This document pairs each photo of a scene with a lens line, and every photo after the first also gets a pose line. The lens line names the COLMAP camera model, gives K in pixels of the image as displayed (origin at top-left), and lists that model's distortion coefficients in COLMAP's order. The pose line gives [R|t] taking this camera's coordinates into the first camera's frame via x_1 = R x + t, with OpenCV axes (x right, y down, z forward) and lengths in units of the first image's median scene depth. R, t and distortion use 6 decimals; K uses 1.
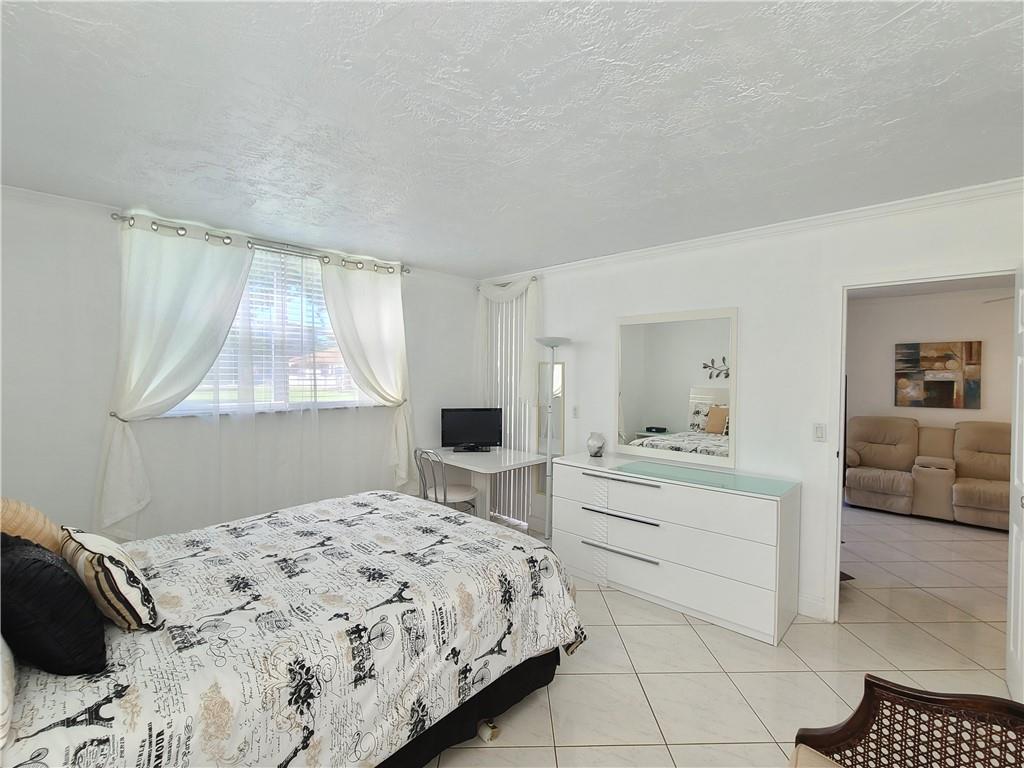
lens RADIAL K [[470.8, 0, 522.3], [0, 470.8, 381.5], [0, 0, 1]] dist [-0.001629, -0.001229]
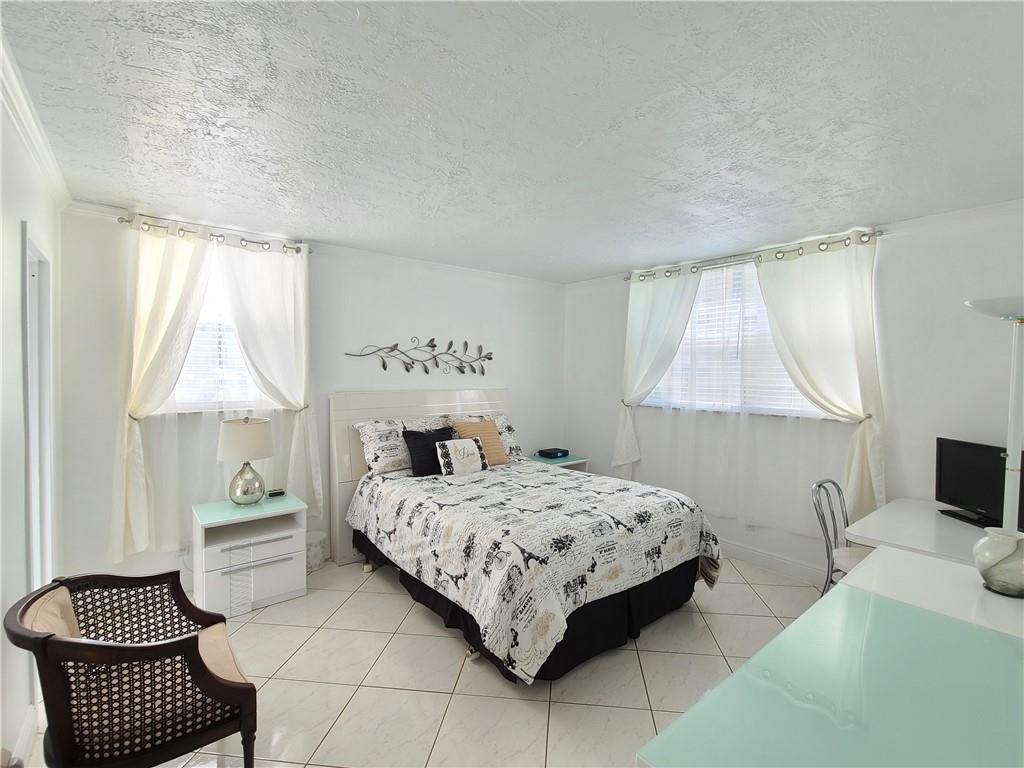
lens RADIAL K [[470.8, 0, 522.3], [0, 470.8, 381.5], [0, 0, 1]] dist [-0.001629, -0.001229]
pose [[-0.132740, 0.012708, -0.991069, 0.899114], [-0.030645, 0.999387, 0.016919, -0.015429], [0.990677, 0.032617, -0.132269, 0.981446]]
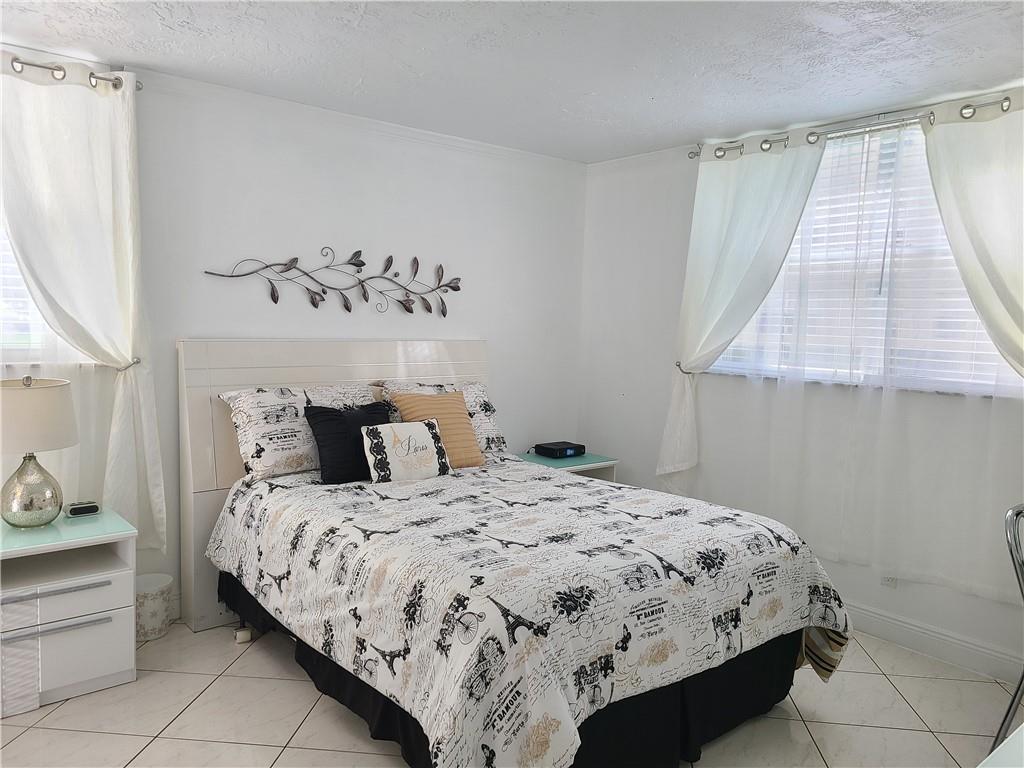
lens RADIAL K [[764.7, 0, 512.0], [0, 764.7, 384.0], [0, 0, 1]] dist [0.058478, -0.041910]
pose [[-0.130280, 0.072065, -0.988855, 0.837433], [-0.049992, 0.995609, 0.079144, 0.002395], [0.990216, 0.059746, -0.126105, 0.973598]]
